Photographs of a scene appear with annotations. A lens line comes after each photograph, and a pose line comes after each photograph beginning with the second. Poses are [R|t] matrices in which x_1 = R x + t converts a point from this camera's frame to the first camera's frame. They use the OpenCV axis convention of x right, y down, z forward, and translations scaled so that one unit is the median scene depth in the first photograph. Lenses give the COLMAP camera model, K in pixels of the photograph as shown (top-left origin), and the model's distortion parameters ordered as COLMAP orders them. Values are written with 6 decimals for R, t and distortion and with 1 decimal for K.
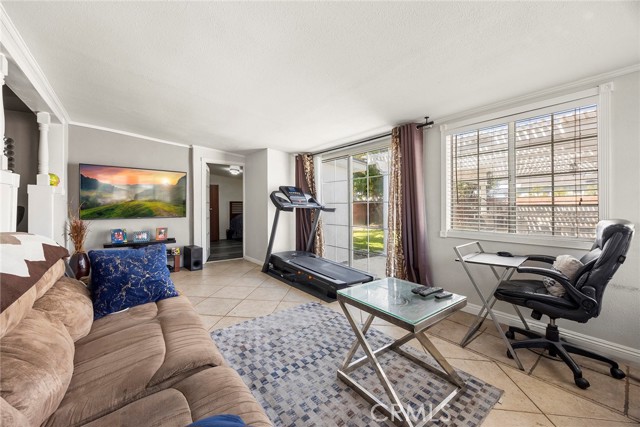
lens RADIAL K [[252.2, 0, 319.8], [0, 252.2, 201.0], [0, 0, 1]] dist [-0.002234, -0.000301]
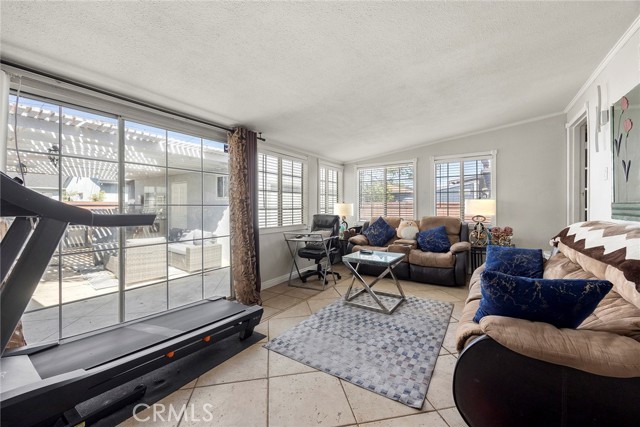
lens RADIAL K [[252.2, 0, 319.8], [0, 252.2, 201.0], [0, 0, 1]] dist [-0.002234, -0.000301]
pose [[-0.315670, 0.032038, 0.948328, -1.140114], [-0.014437, 0.999152, -0.038560, 0.033394], [-0.948759, -0.025864, -0.314940, 1.663762]]
